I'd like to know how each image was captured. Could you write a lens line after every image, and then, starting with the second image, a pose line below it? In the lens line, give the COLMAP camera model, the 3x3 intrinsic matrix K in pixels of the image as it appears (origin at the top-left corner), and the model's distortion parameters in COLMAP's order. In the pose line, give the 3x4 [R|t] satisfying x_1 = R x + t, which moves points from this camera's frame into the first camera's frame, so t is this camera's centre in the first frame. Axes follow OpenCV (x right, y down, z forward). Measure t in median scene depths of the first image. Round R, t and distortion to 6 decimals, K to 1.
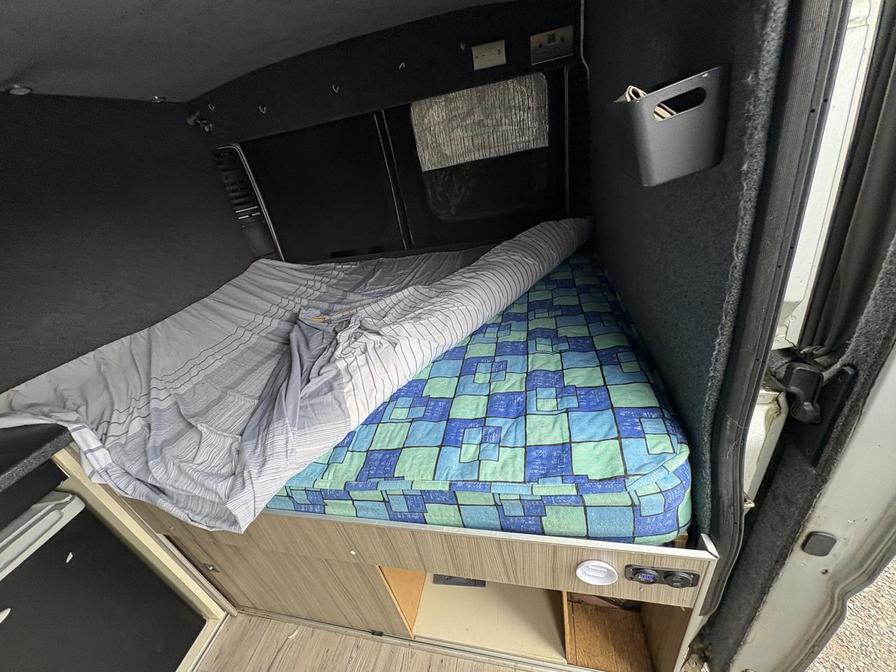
lens RADIAL K [[354.1, 0, 448.7], [0, 354.1, 334.6], [0, 0, 1]] dist [0.000495, 0.000214]
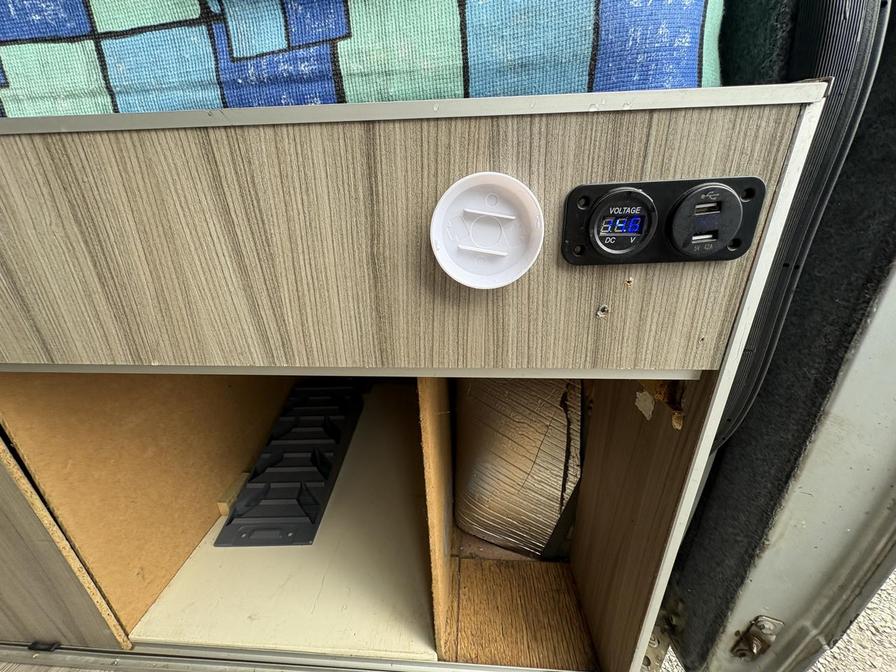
lens RADIAL K [[354.1, 0, 445.0], [0, 354.1, 338.4], [0, 0, 1]] dist [0.000495, 0.000214]
pose [[0.978755, 0.083041, 0.187466, 0.211958], [-0.057581, 0.988841, -0.137396, 0.543769], [-0.196783, 0.123683, 0.972615, 0.452244]]
